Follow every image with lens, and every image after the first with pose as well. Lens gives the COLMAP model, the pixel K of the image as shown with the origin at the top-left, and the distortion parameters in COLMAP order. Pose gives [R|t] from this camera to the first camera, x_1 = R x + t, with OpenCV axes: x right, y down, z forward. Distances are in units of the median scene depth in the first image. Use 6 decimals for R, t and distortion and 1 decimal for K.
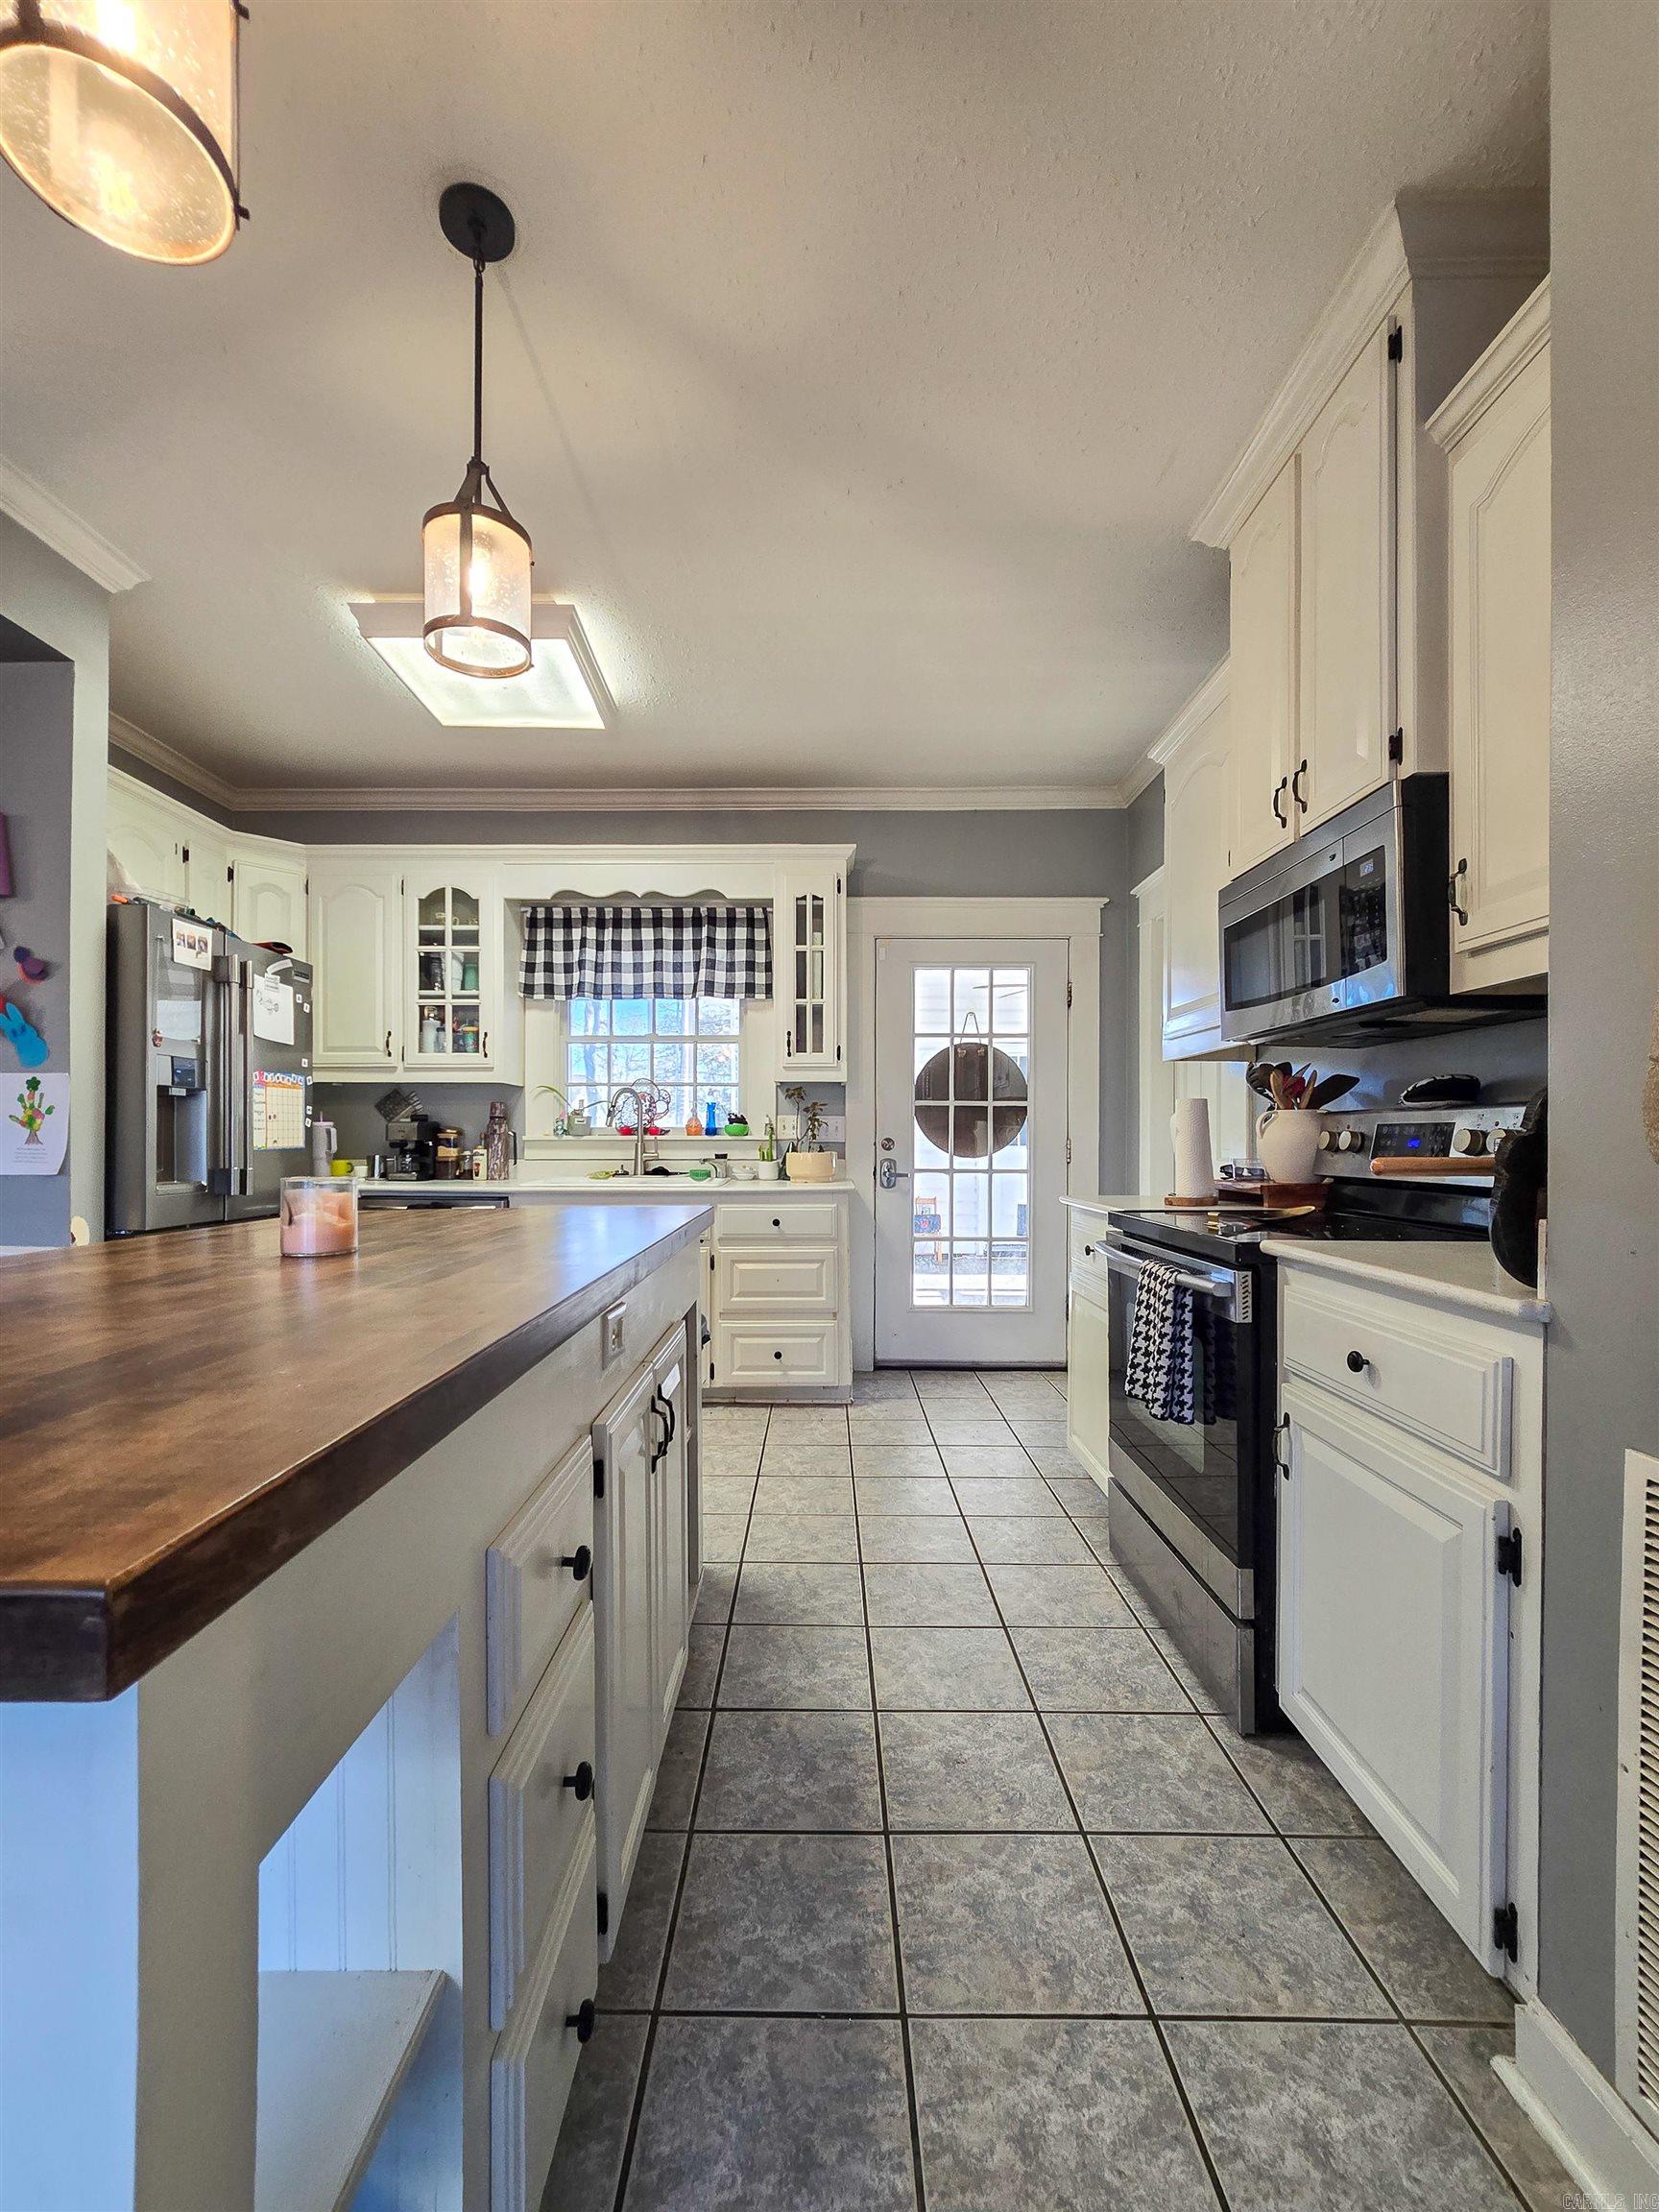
lens RADIAL K [[943.4, 0, 808.2], [0, 943.4, 1141.8], [0, 0, 1]] dist [-0.006300, 0.001283]
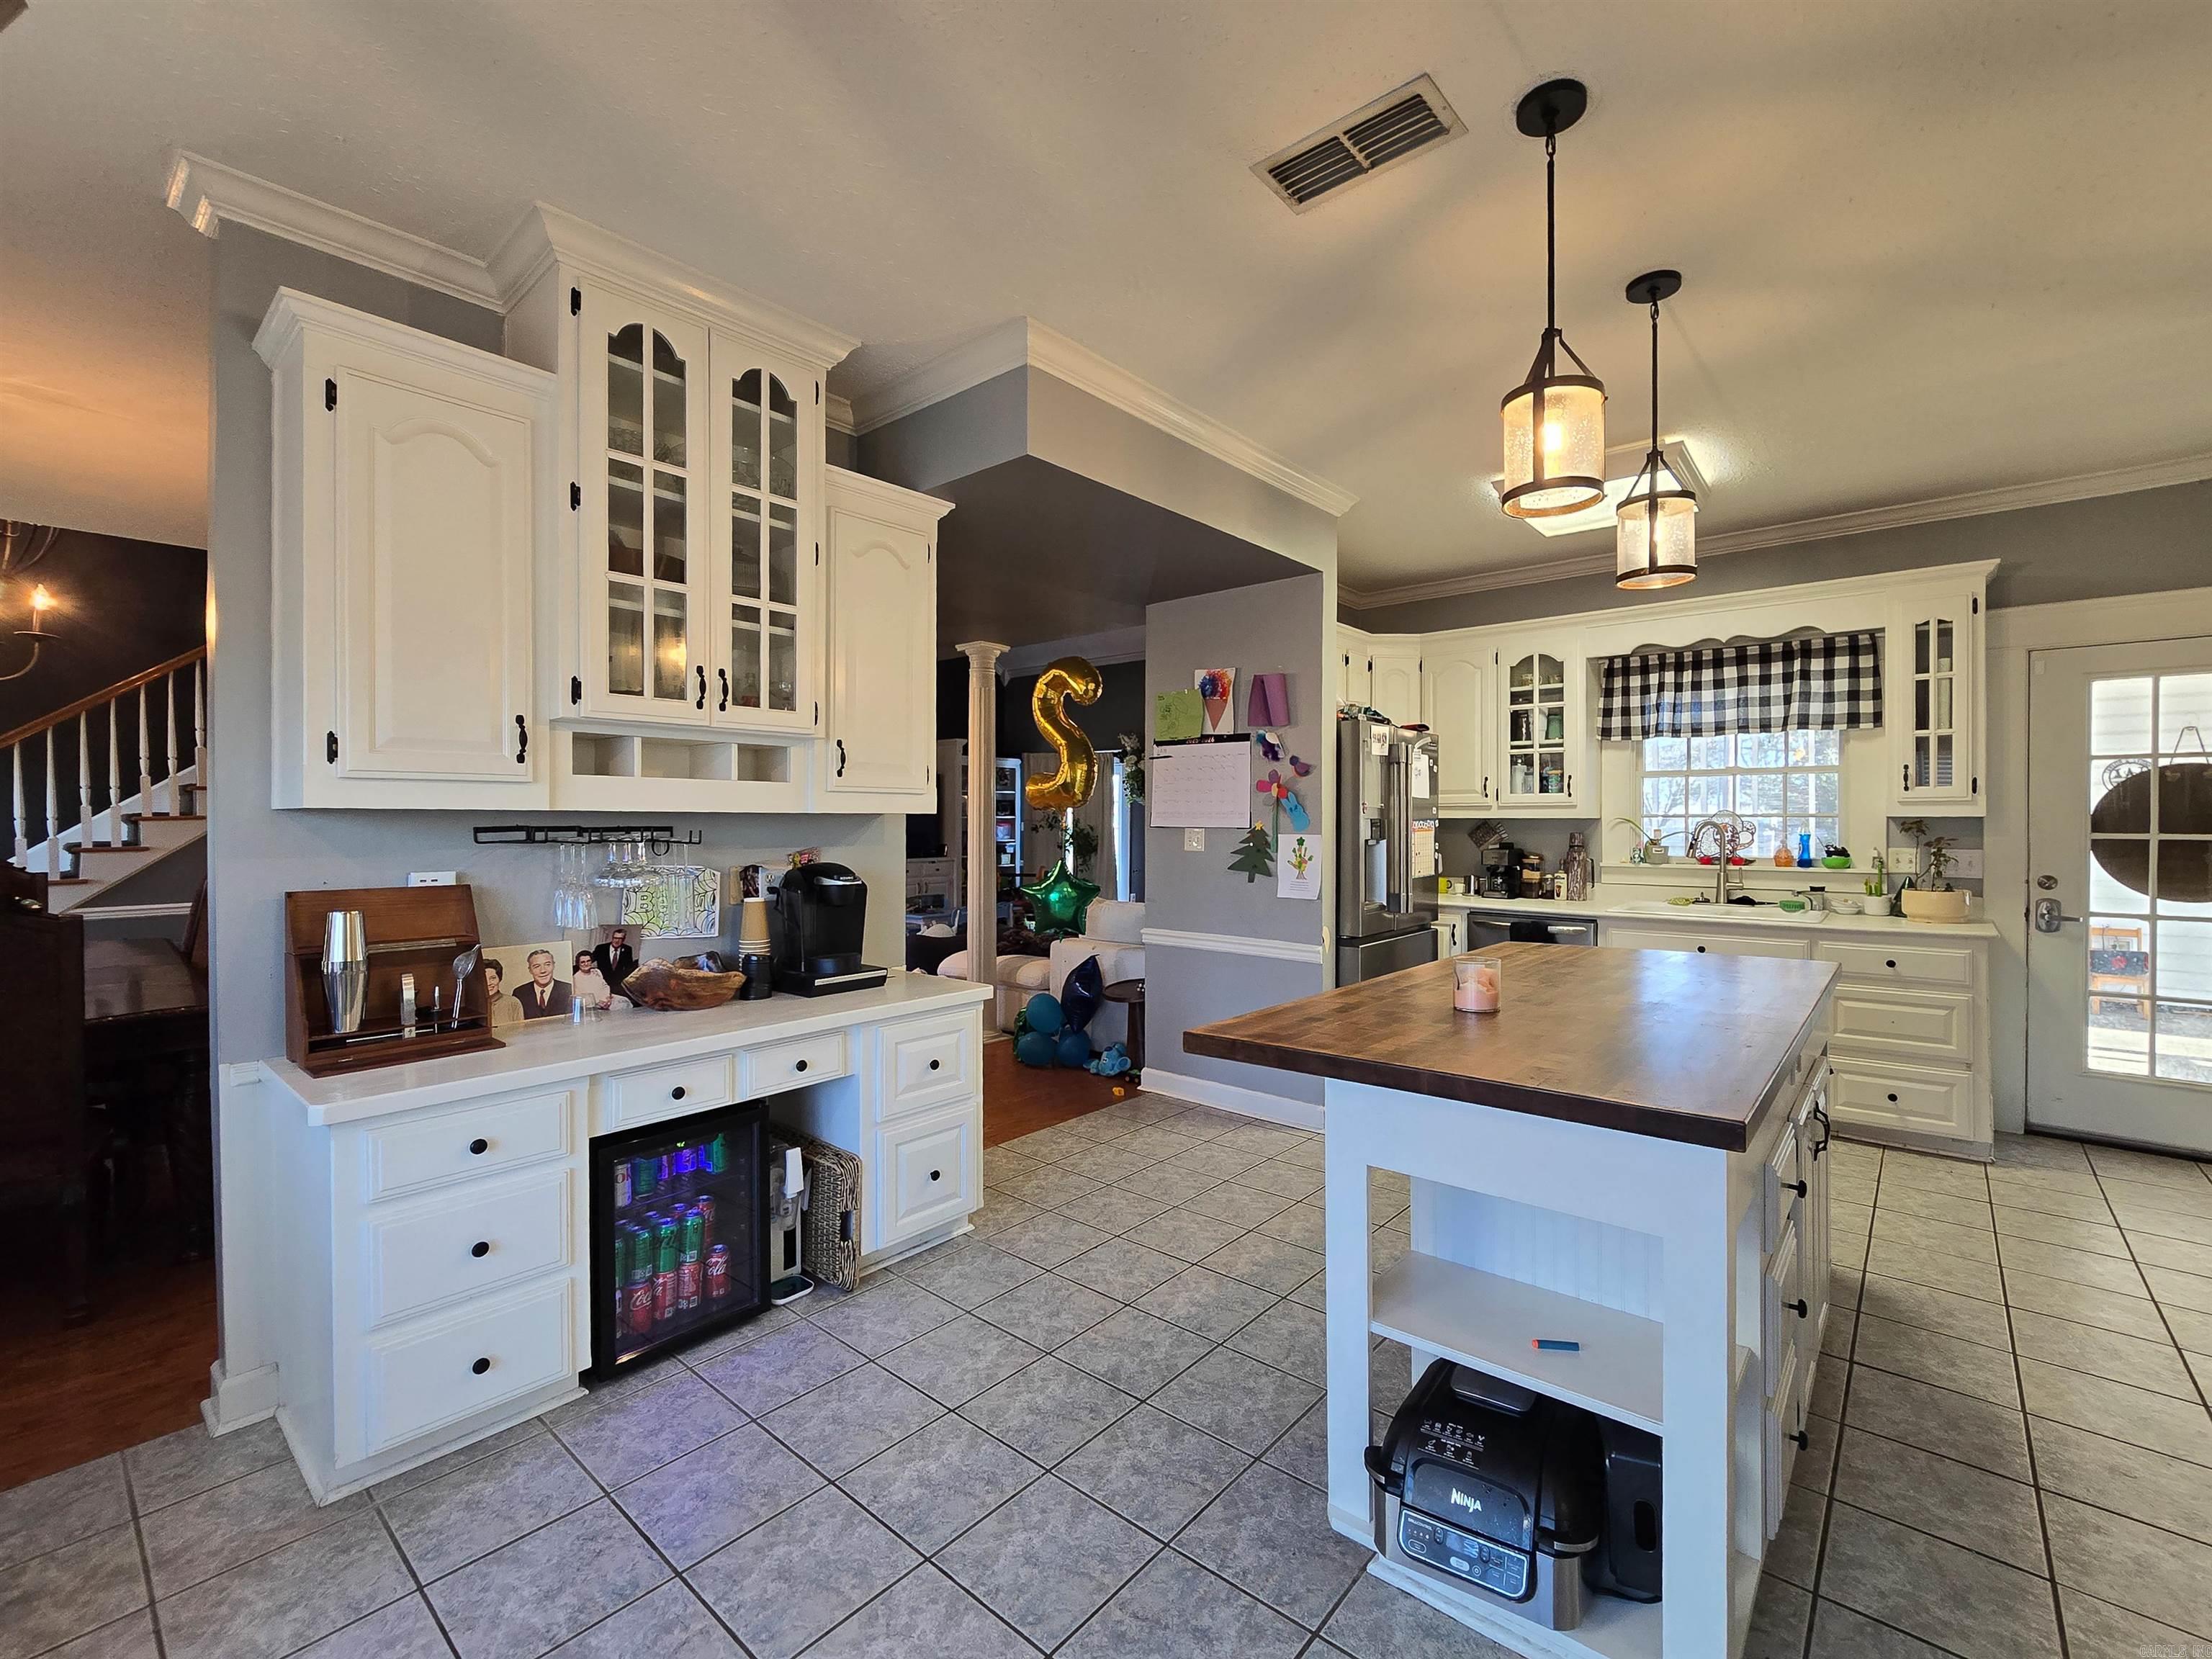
lens RADIAL K [[943.4, 0, 1125.6], [0, 943.4, 830.1], [0, 0, 1]] dist [-0.006300, 0.001283]
pose [[0.768075, 0.002222, -0.640356, -0.017422], [-0.001993, 0.999997, 0.001079, -0.048186], [0.640357, 0.000447, 0.768077, -0.246508]]
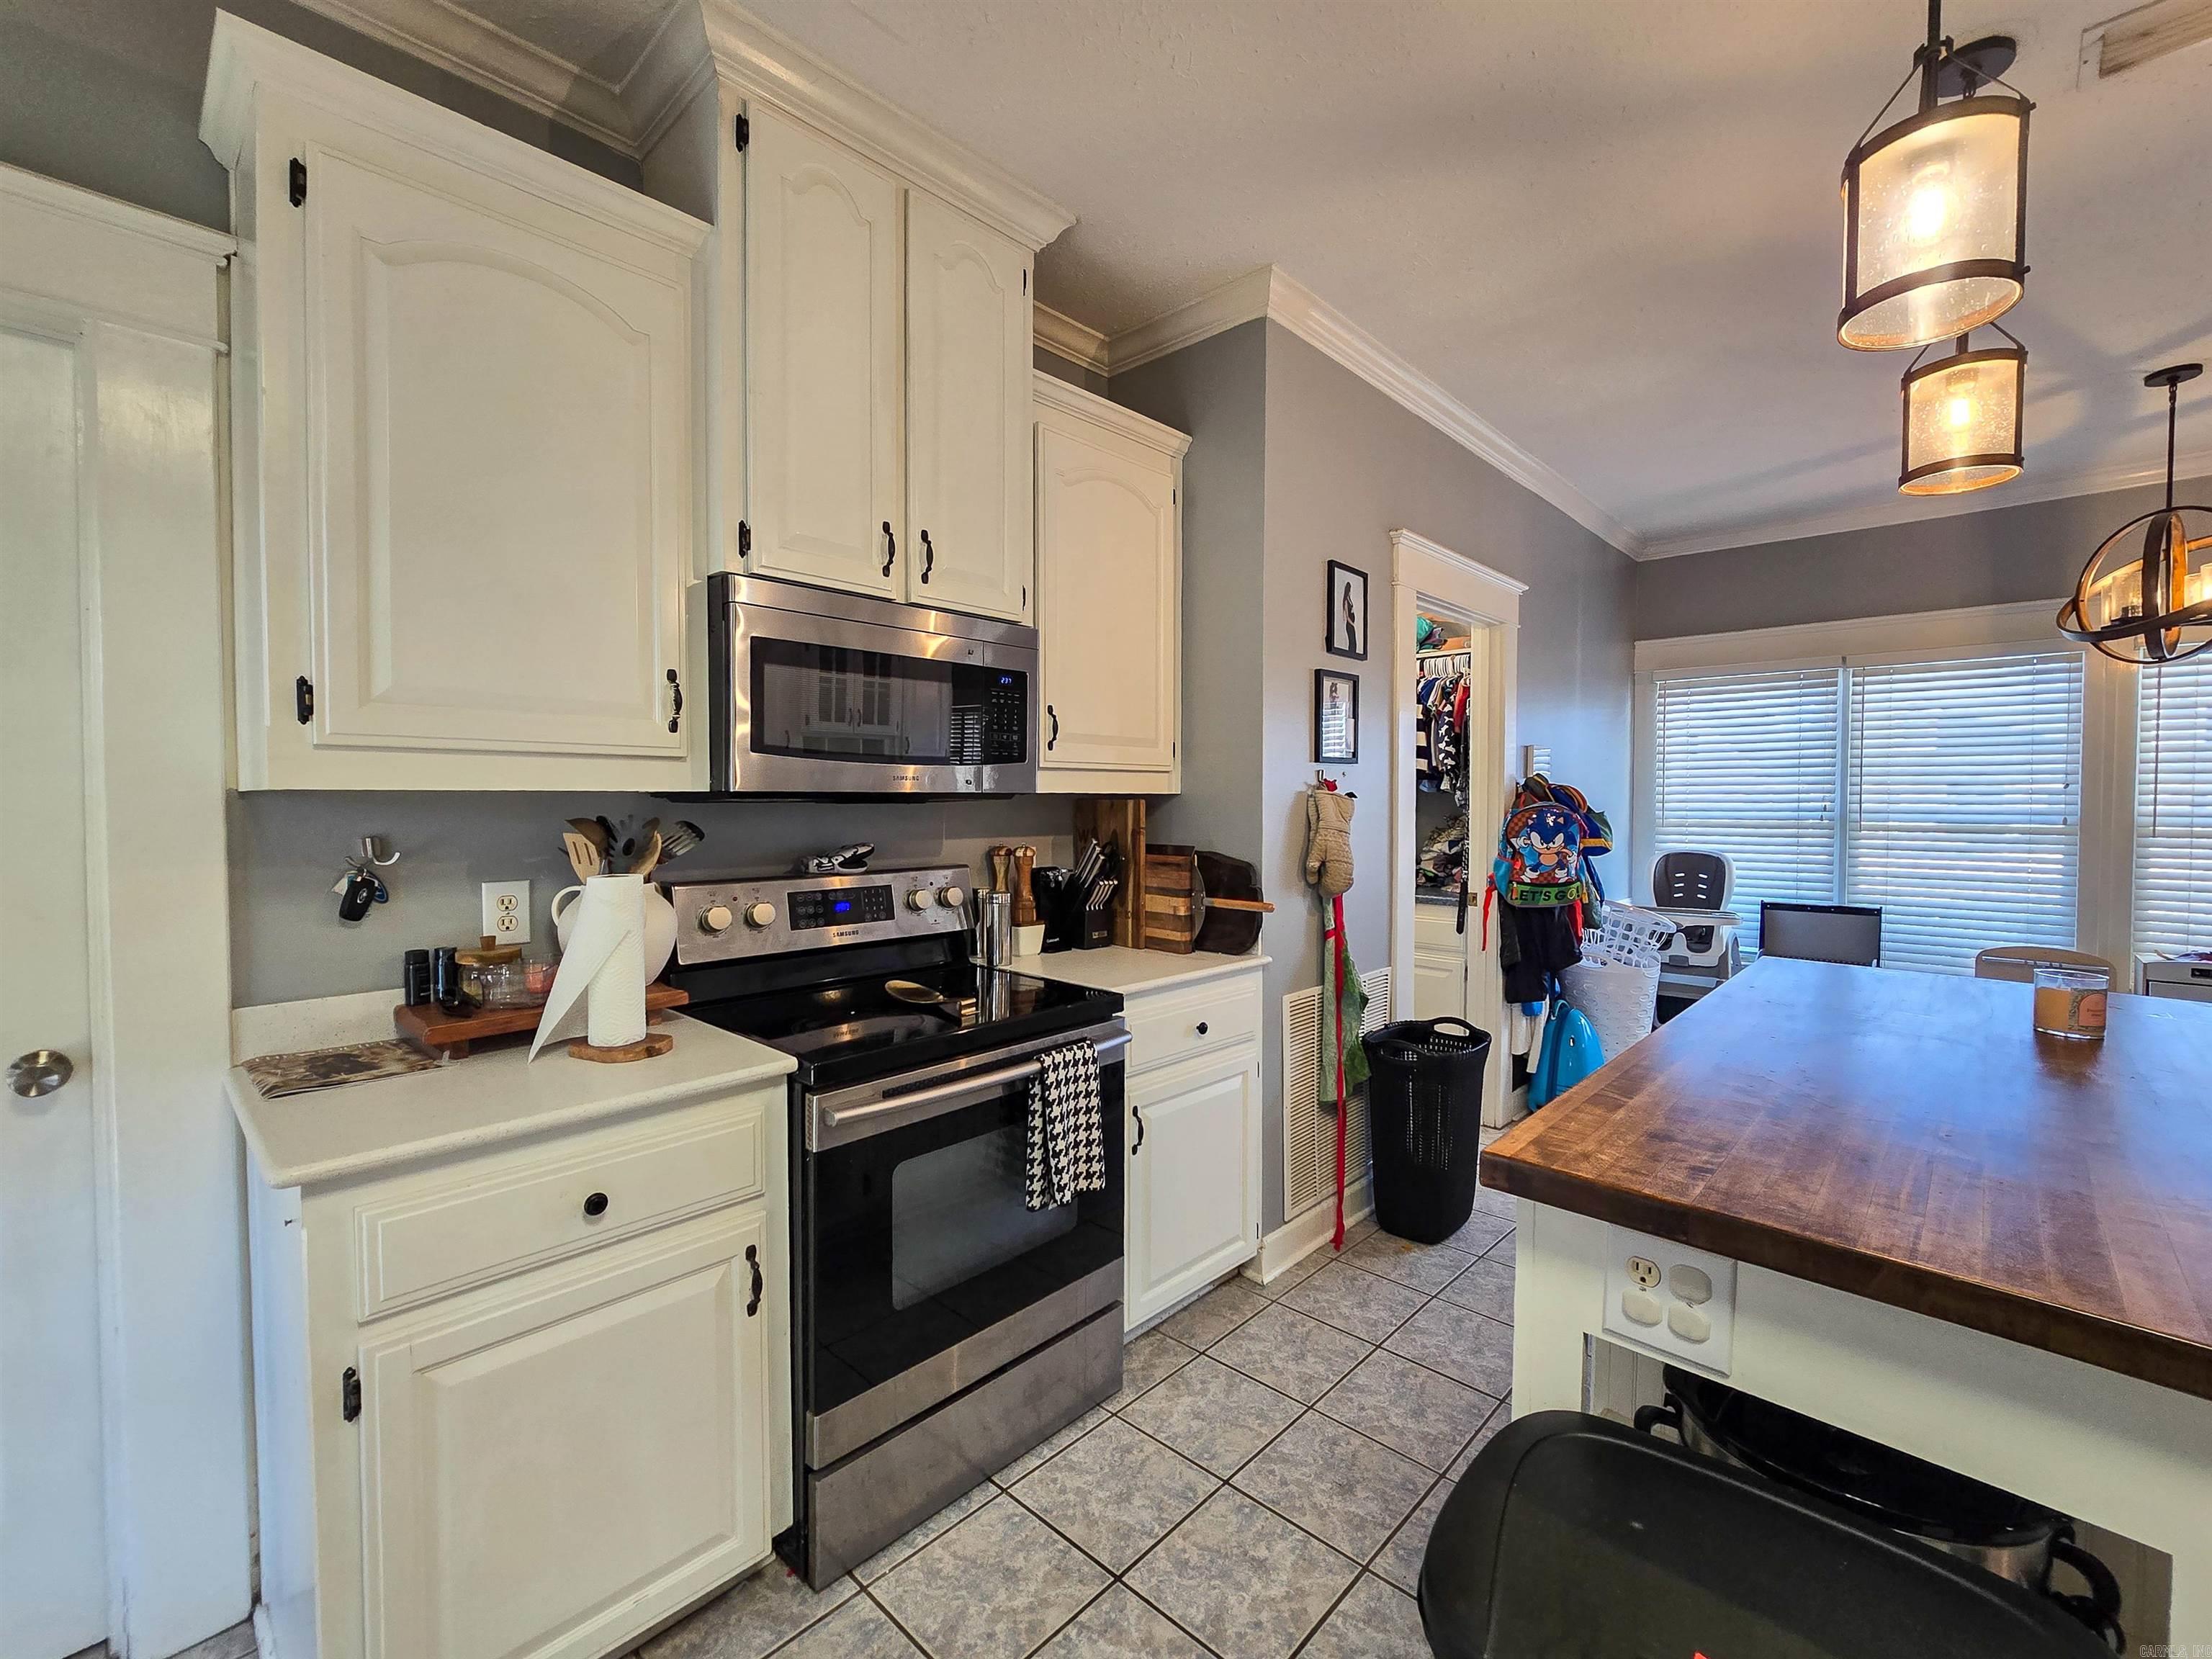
lens RADIAL K [[943.4, 0, 1150.1], [0, 943.4, 812.2], [0, 0, 1]] dist [-0.006300, 0.001283]
pose [[-0.756378, -0.013602, 0.653993, -0.134978], [-0.002406, 0.999835, 0.018012, -0.055732], [-0.654130, 0.012050, -0.756286, 0.702324]]
